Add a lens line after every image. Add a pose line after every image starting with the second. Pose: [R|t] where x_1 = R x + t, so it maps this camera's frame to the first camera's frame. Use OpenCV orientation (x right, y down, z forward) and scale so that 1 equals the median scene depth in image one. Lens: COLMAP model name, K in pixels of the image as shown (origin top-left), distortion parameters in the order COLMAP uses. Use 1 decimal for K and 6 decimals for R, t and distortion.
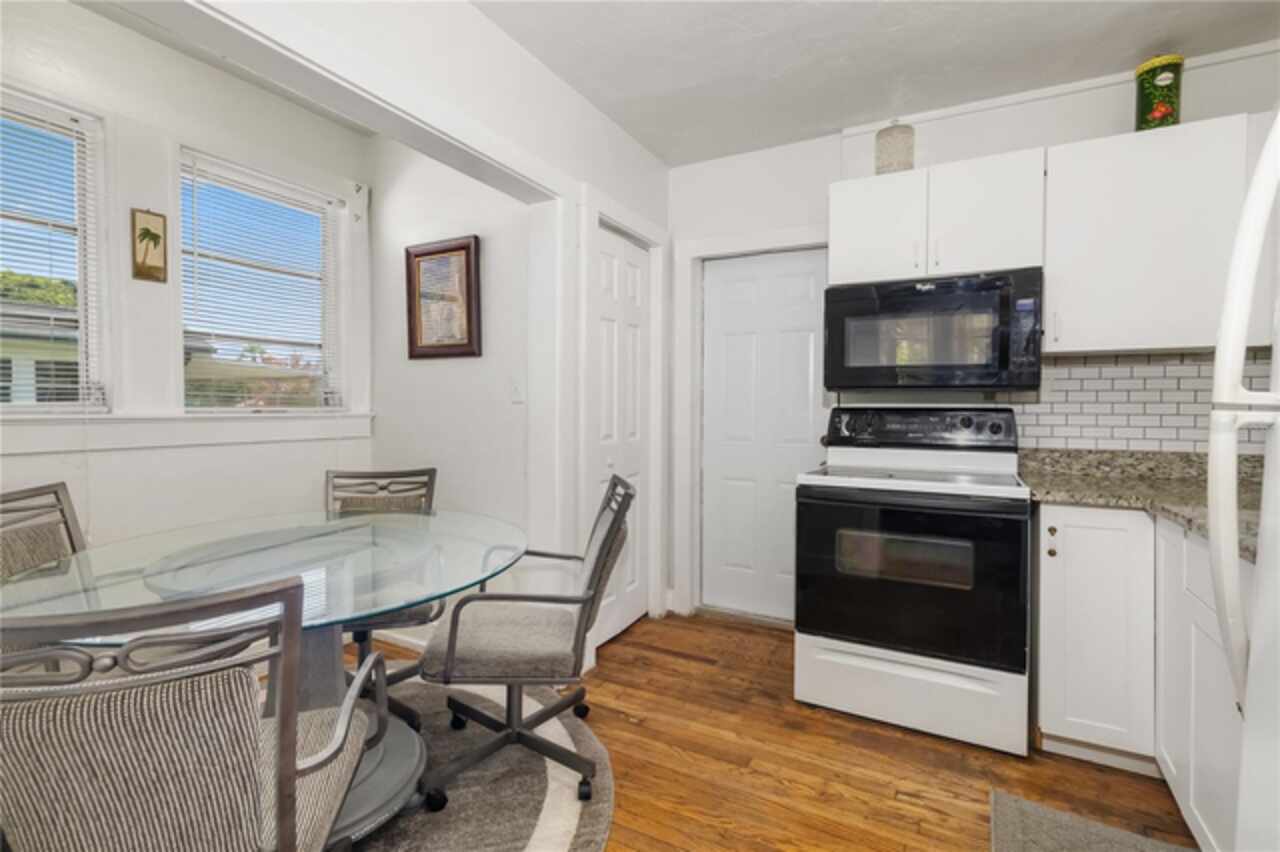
lens RADIAL K [[562.6, 0, 629.1], [0, 562.6, 413.2], [0, 0, 1]] dist [0.004395, 0.000814]
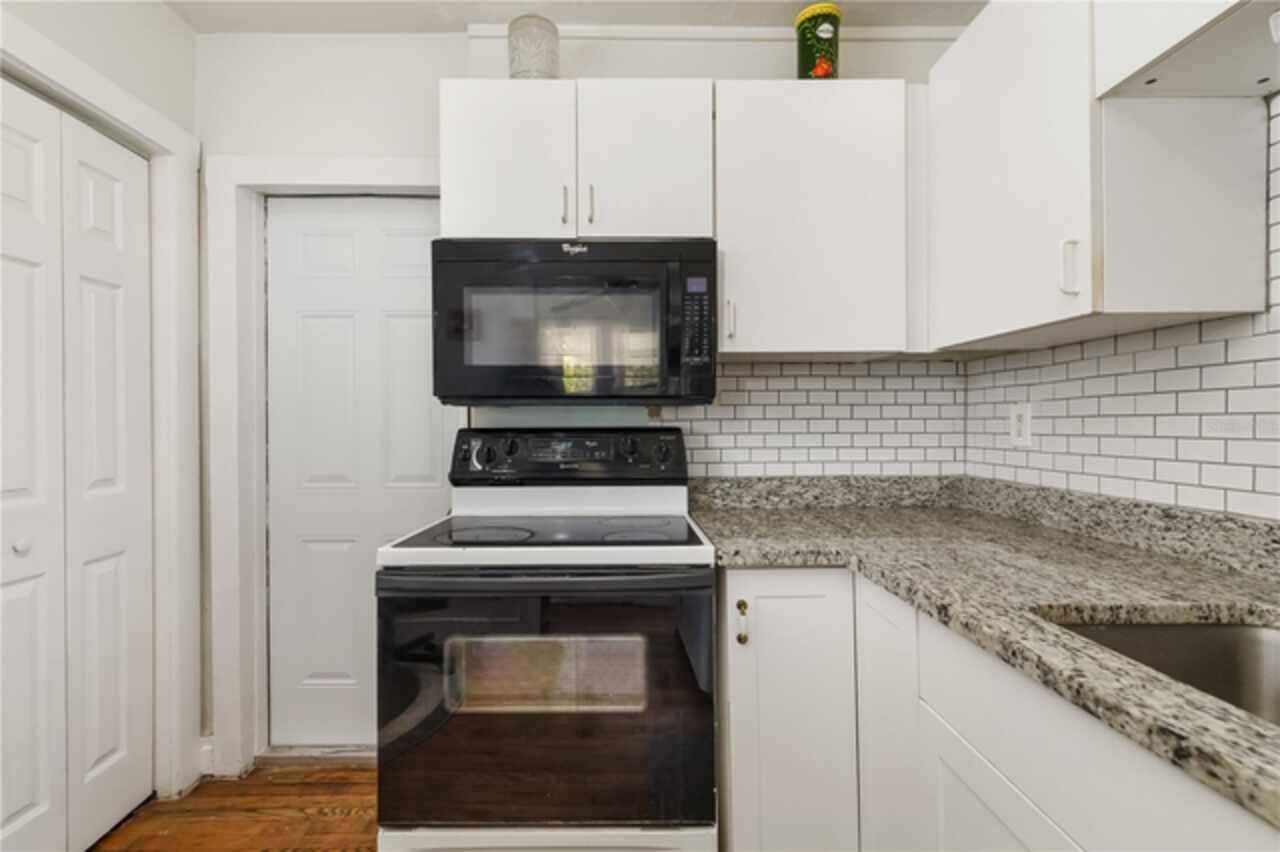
lens RADIAL K [[562.6, 0, 638.4], [0, 562.6, 423.2], [0, 0, 1]] dist [0.004395, 0.000814]
pose [[0.845182, -0.009560, 0.534393, 0.235394], [0.017247, 0.999807, -0.009392, -0.008568], [-0.534200, 0.017155, 0.845184, 0.406844]]
